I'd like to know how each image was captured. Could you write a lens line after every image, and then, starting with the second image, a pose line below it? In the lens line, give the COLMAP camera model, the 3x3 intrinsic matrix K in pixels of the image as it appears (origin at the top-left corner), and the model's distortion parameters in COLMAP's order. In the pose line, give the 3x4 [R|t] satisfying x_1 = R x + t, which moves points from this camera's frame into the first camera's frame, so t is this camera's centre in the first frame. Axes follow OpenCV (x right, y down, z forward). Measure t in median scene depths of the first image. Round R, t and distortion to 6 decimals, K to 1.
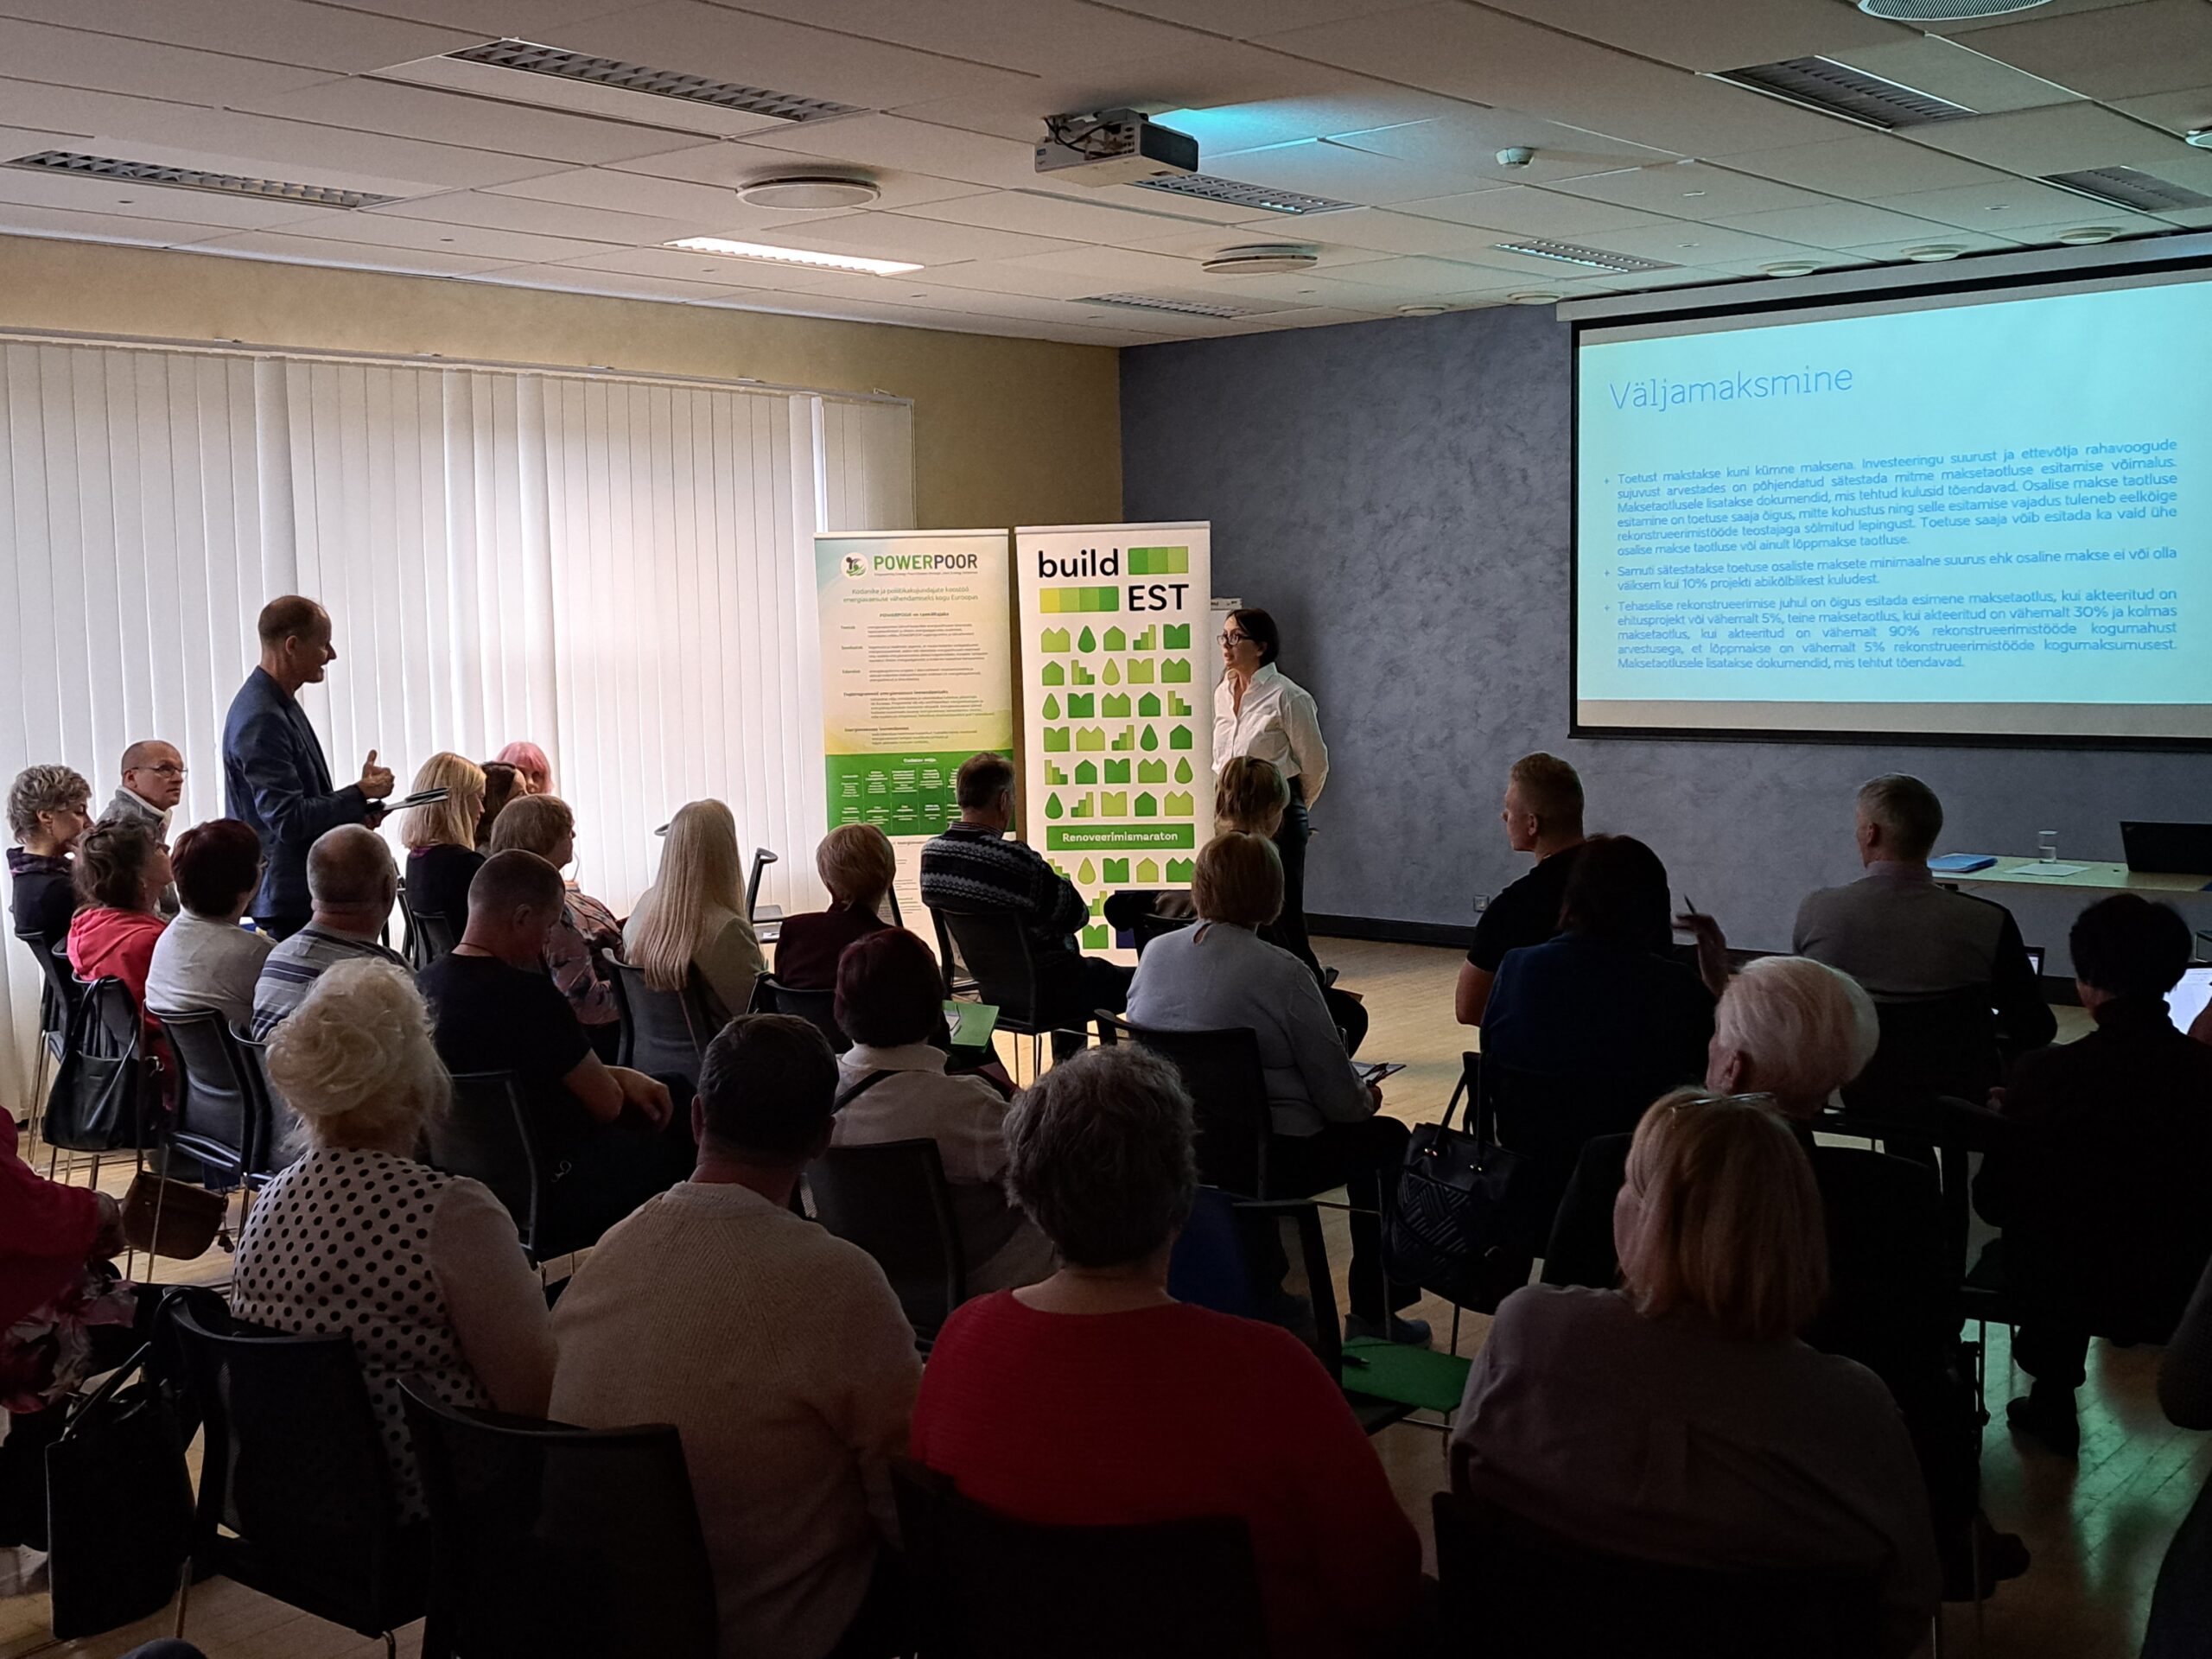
lens RADIAL K [[2429.9, 0, 1106.0], [0, 2429.9, 829.5], [0, 0, 1]] dist [0.200716, -0.417039]
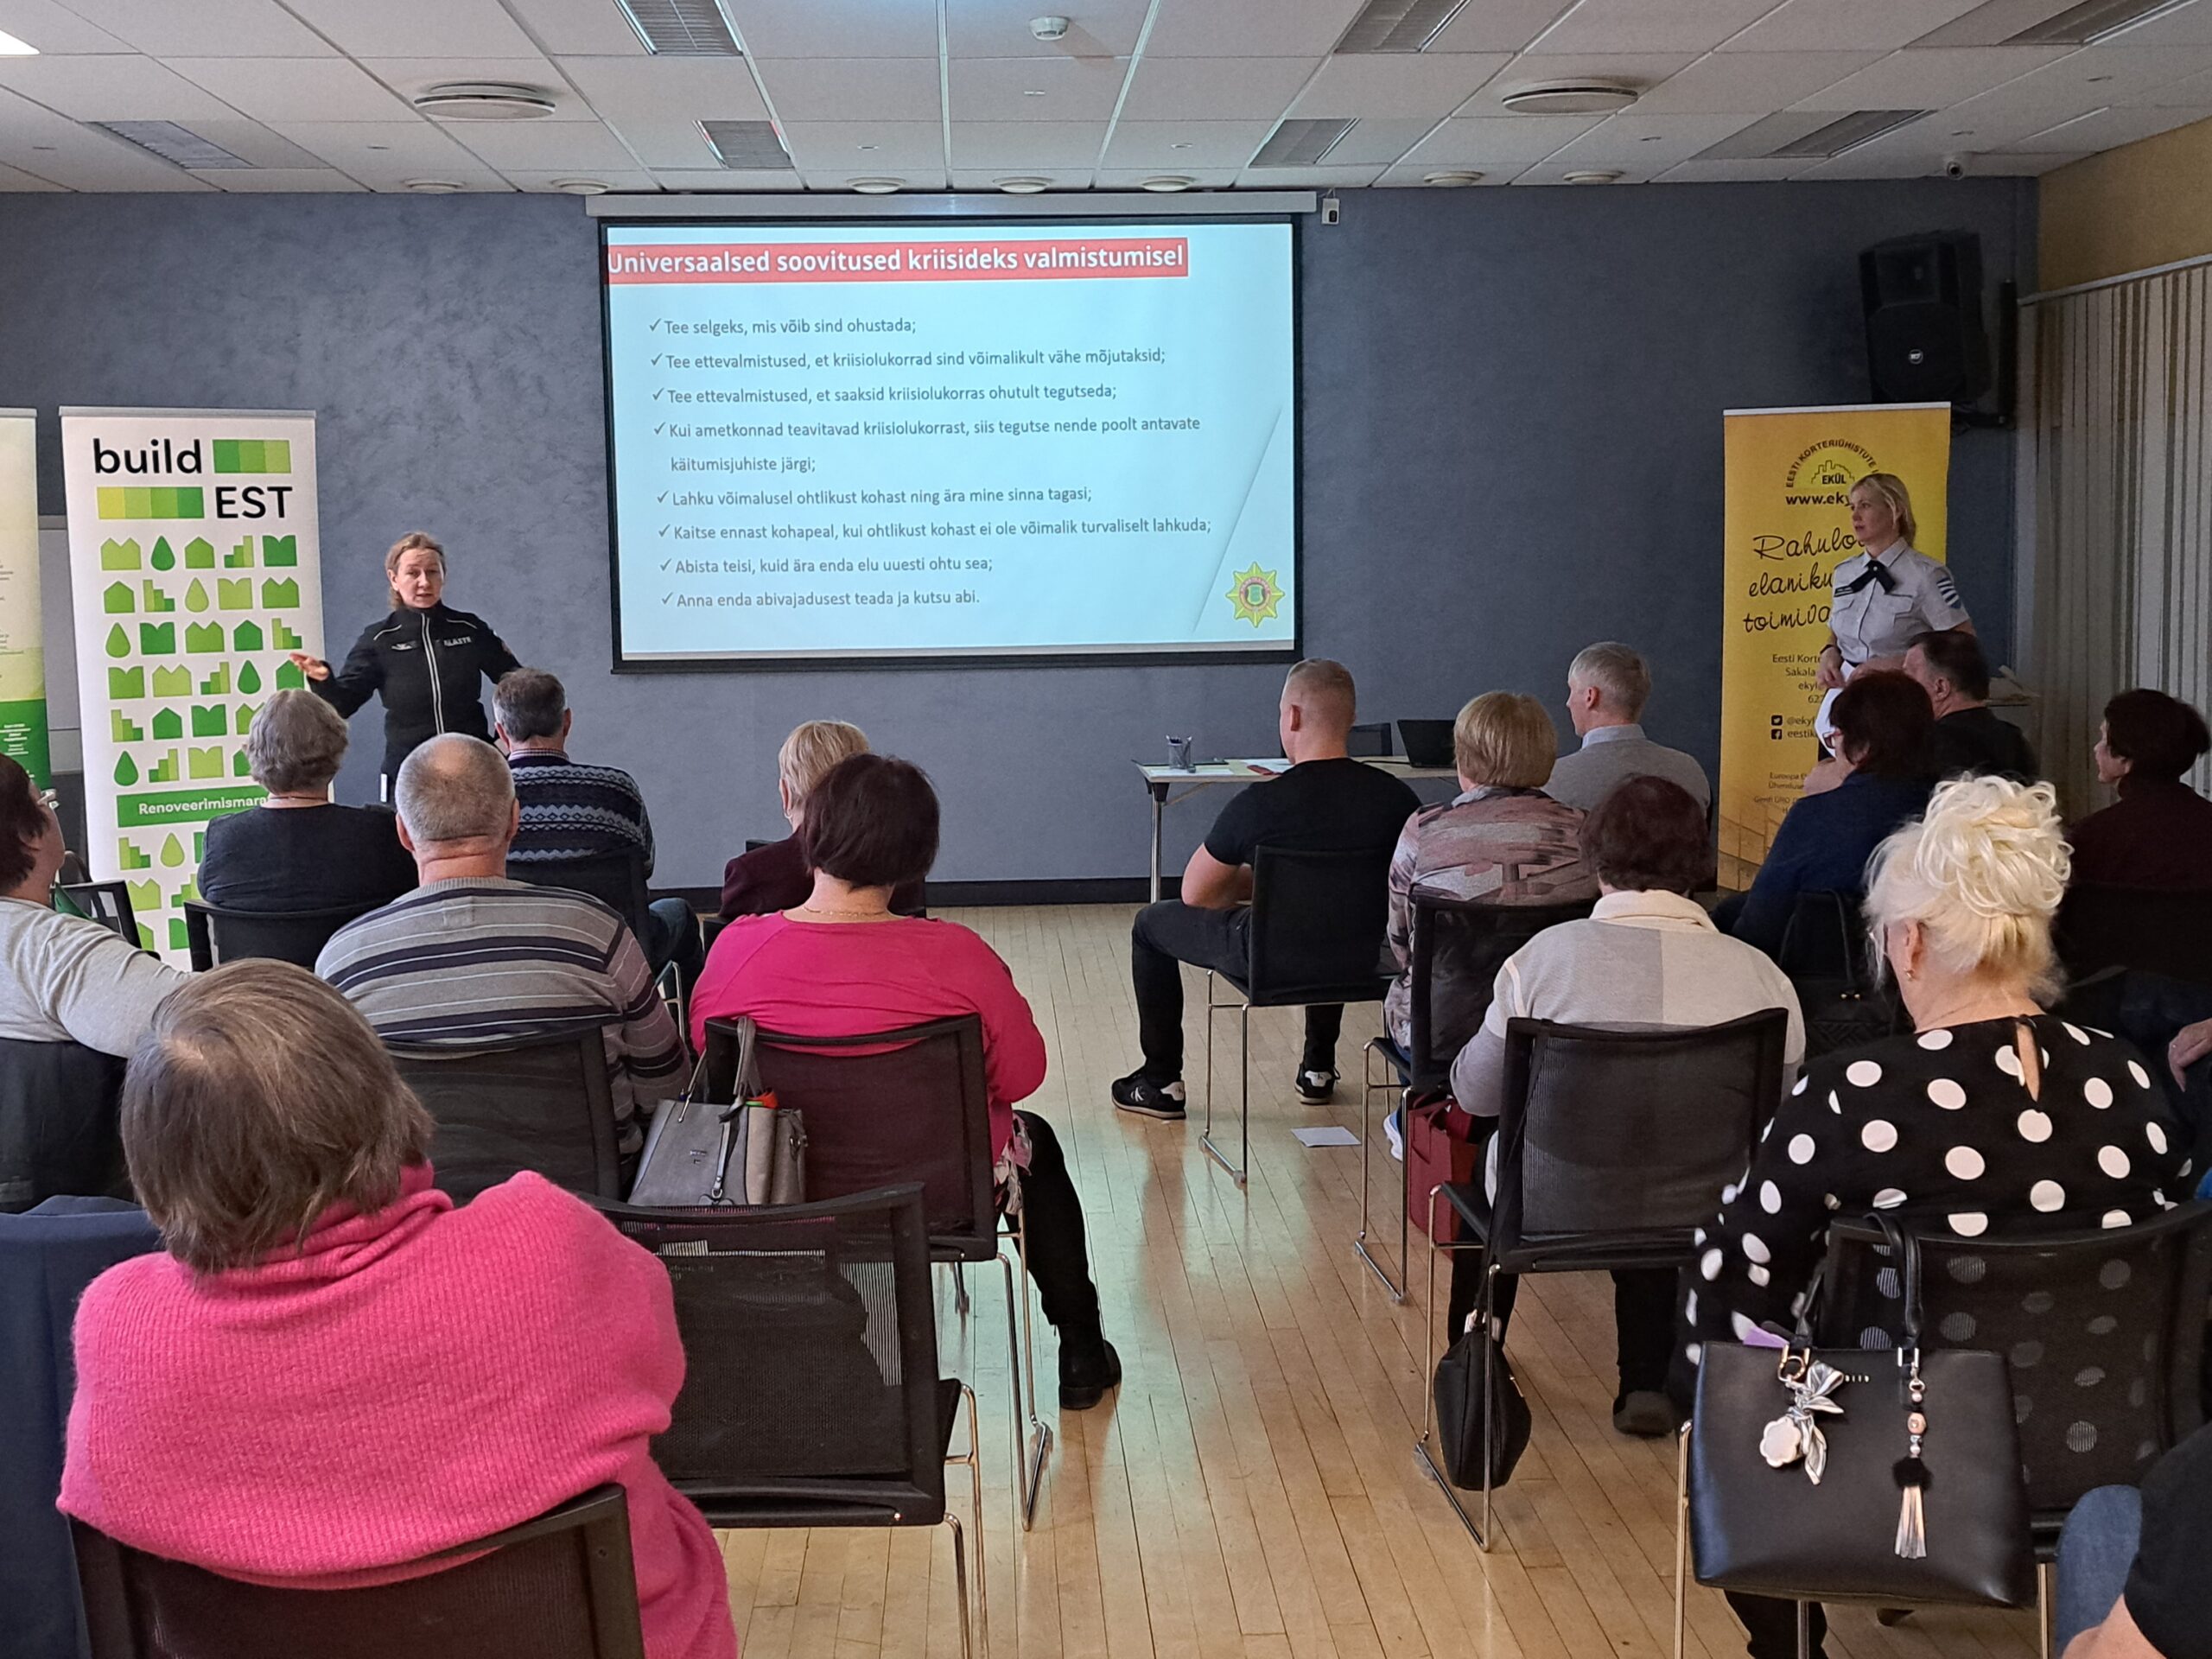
lens RADIAL K [[2602.9, 0, 1107.1], [0, 2602.9, 772.3], [0, 0, 1]] dist [0.065571, -0.007522]
pose [[0.740644, -0.048752, 0.670126, -0.351459], [0.065127, 0.997877, 0.000615, 0.011233], [-0.668734, 0.043188, 0.742247, 0.172631]]
